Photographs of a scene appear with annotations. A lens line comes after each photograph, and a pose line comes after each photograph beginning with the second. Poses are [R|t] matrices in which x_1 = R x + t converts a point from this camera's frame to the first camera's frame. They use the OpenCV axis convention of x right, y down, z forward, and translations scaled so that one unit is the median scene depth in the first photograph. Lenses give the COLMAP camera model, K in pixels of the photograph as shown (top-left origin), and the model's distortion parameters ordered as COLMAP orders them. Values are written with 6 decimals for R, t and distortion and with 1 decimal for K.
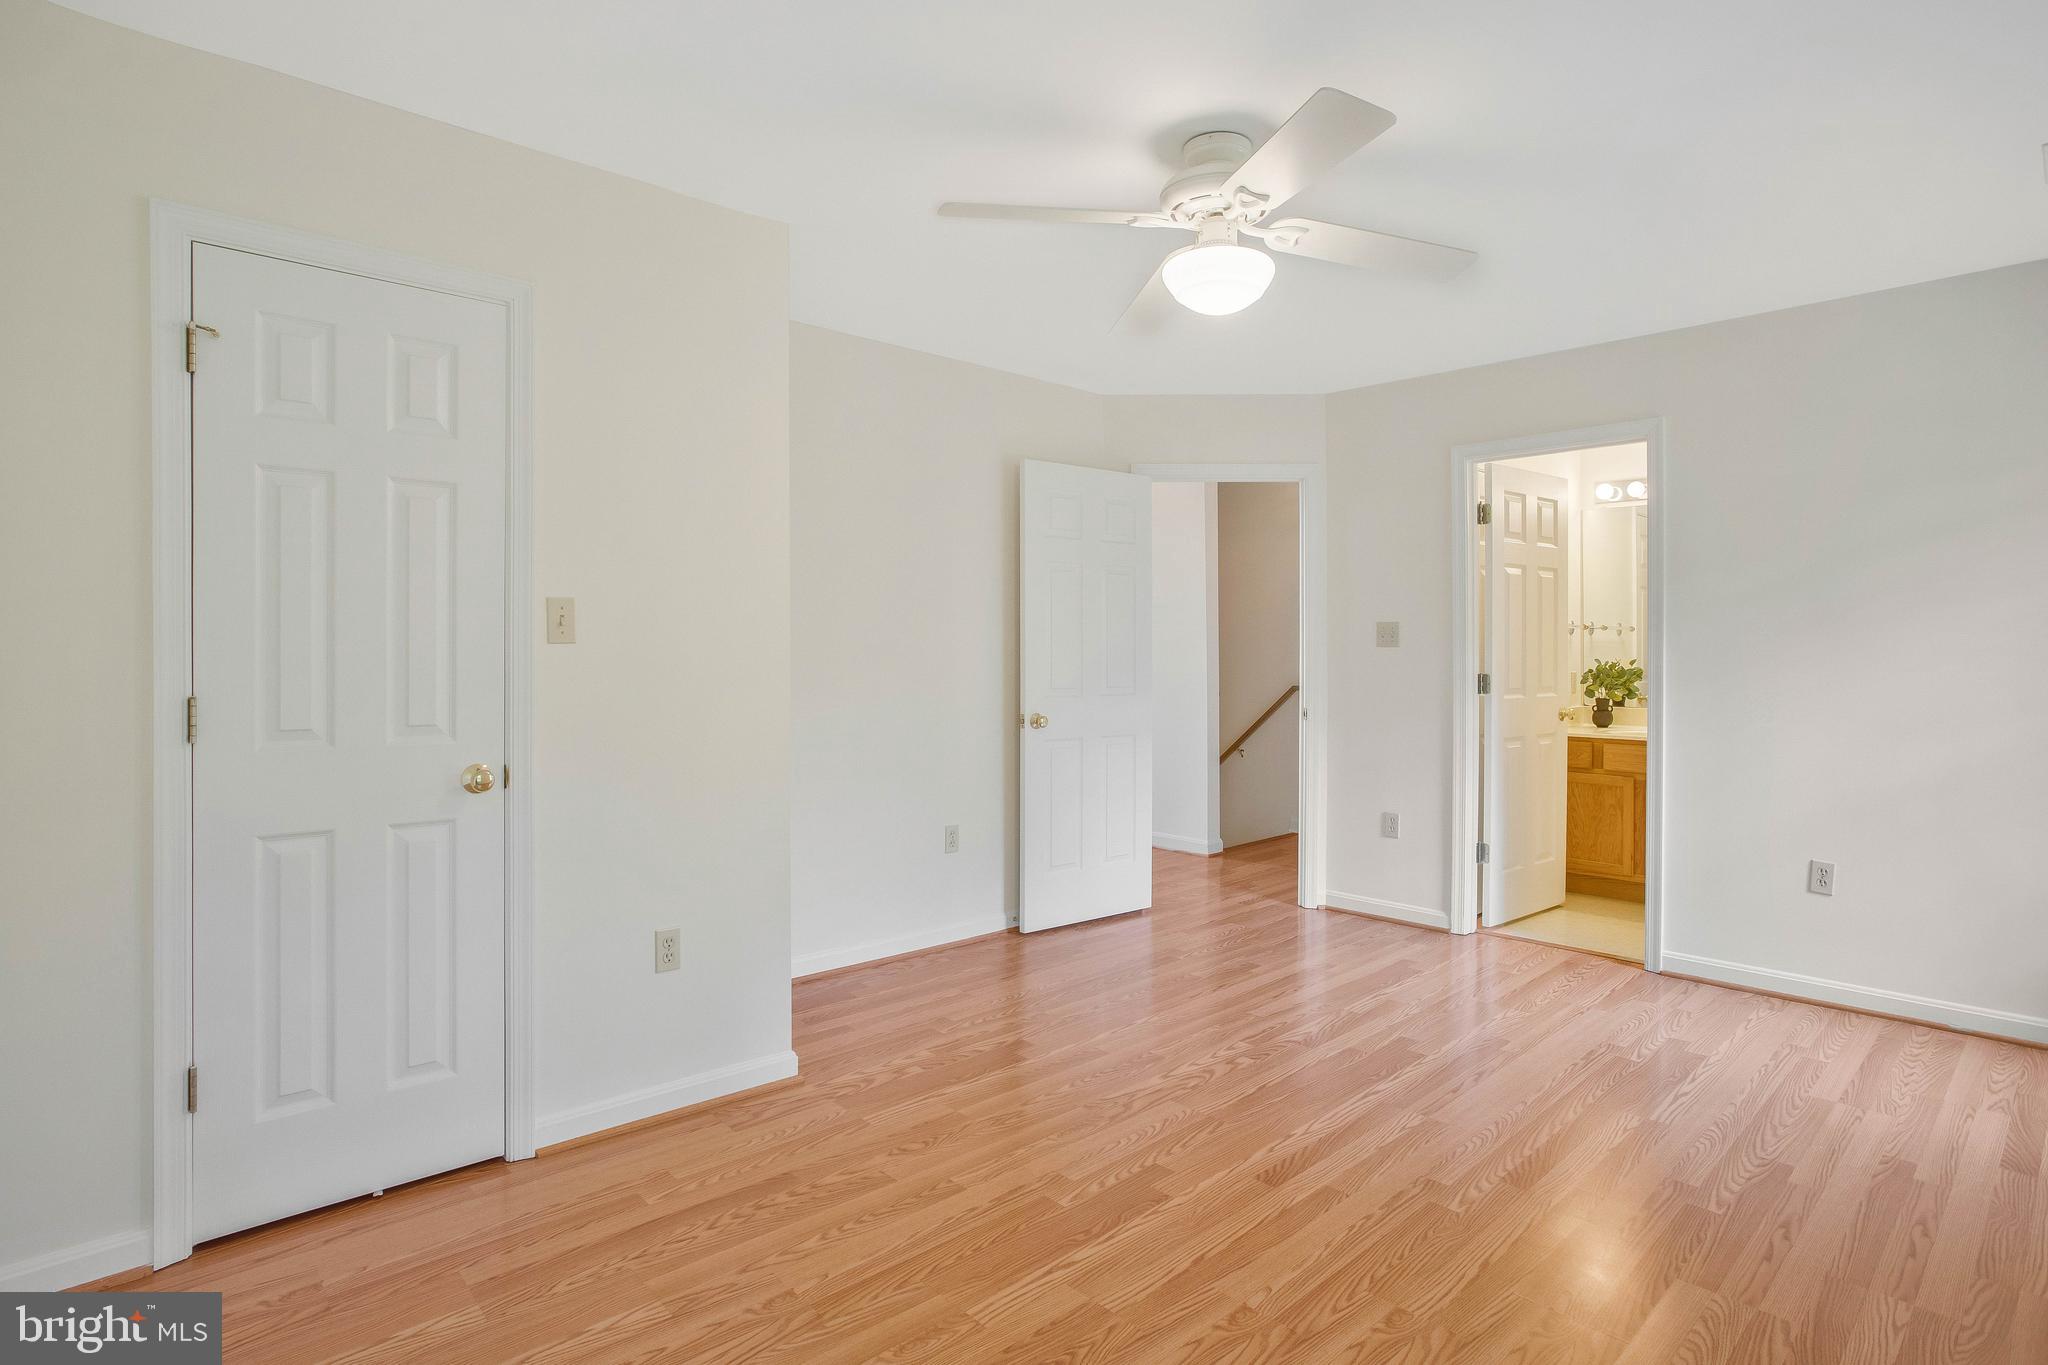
lens RADIAL K [[1123.1, 0, 966.5], [0, 1123.1, 651.6], [0, 0, 1]] dist [-0.001514, 0.001146]
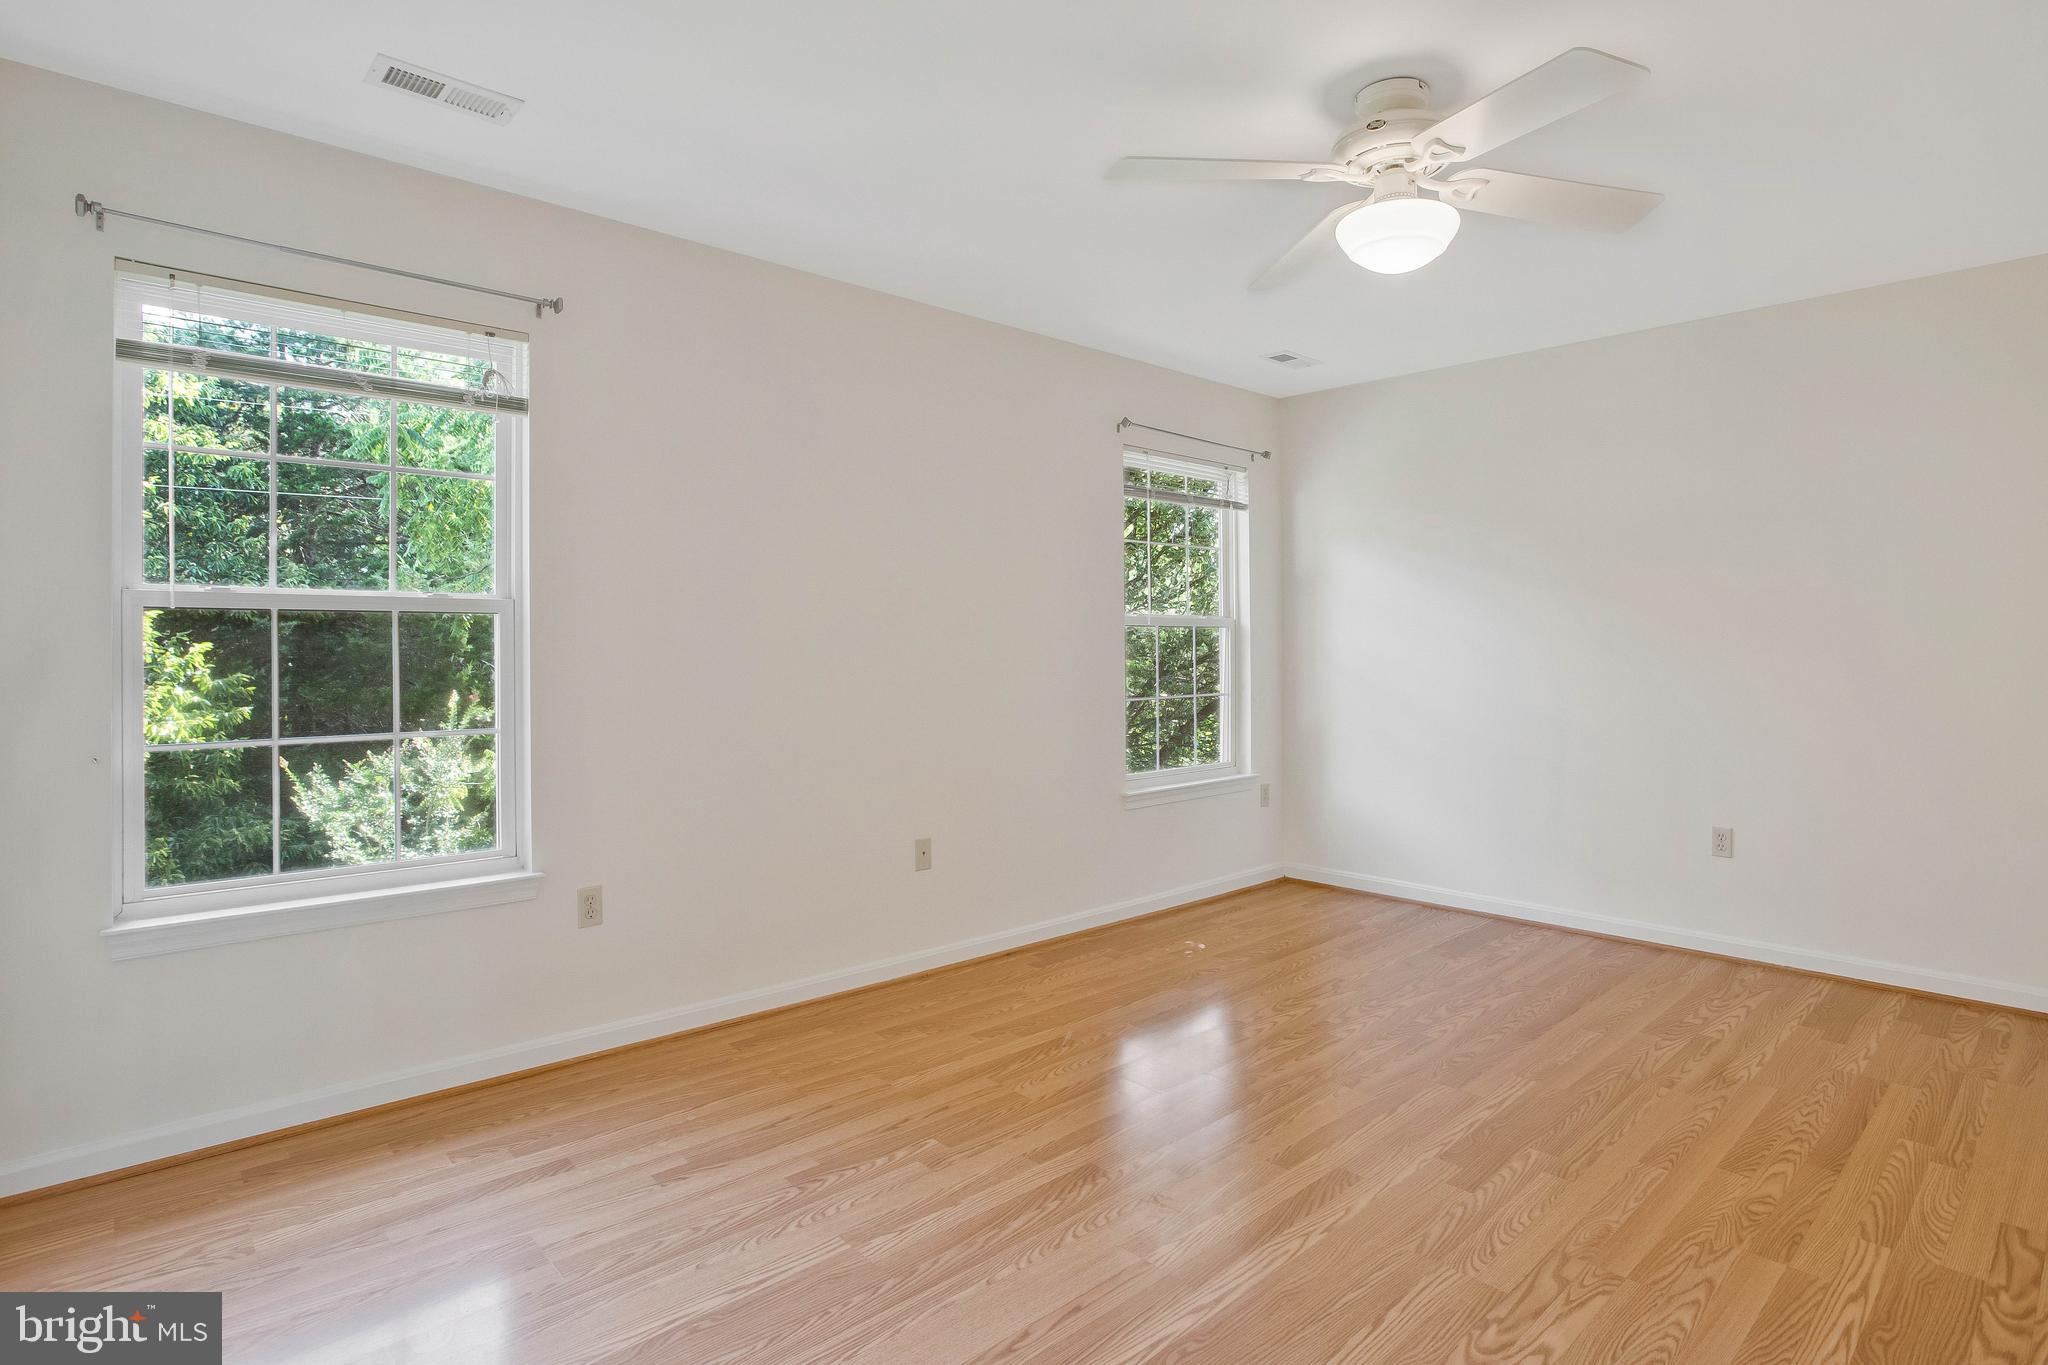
lens RADIAL K [[1123.1, 0, 966.5], [0, 1123.1, 651.6], [0, 0, 1]] dist [-0.001514, 0.001146]
pose [[-0.999931, -0.011257, 0.003389, 0.586040], [-0.011226, 0.999895, 0.009123, 0.009989], [-0.003492, 0.009084, -0.999953, 1.923931]]
